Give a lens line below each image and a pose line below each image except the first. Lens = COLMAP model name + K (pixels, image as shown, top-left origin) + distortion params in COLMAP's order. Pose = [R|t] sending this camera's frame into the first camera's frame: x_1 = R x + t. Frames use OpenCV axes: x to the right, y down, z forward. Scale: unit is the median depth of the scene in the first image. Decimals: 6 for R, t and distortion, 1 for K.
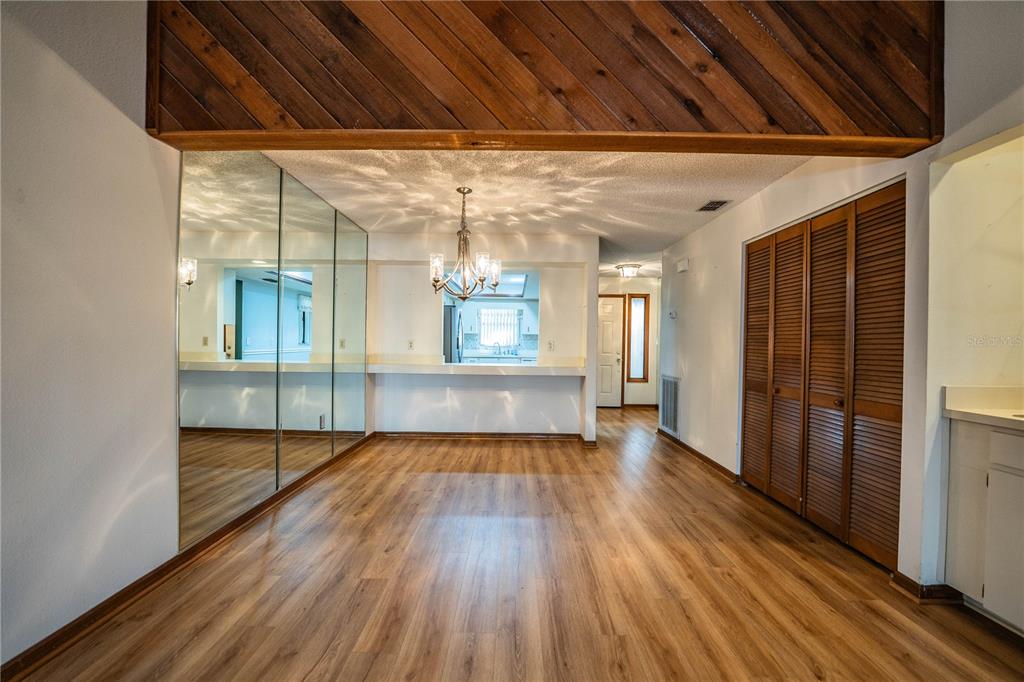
lens RADIAL K [[418.9, 0, 511.2], [0, 418.9, 343.3], [0, 0, 1]] dist [-0.024948, 0.002530]
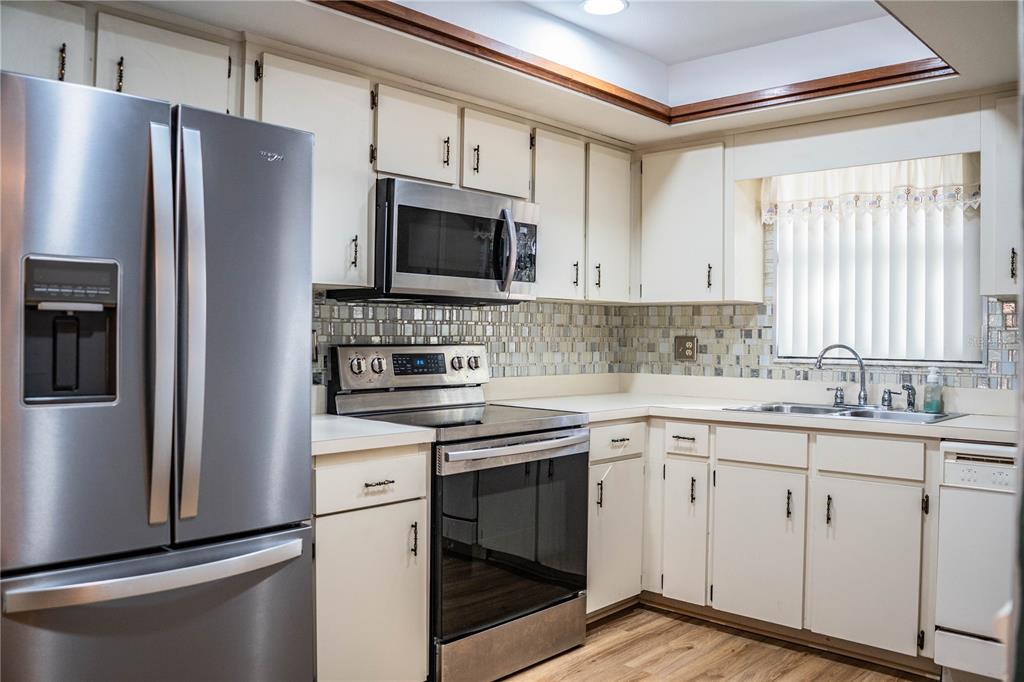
lens RADIAL K [[839.4, 0, 515.1], [0, 839.4, 342.5], [0, 0, 1]] dist [-0.105517, 0.065702]
pose [[0.741799, -0.005849, -0.670596, 0.200161], [0.006428, 0.999978, -0.001611, -0.007205], [0.670591, -0.003116, 0.741821, 1.148968]]
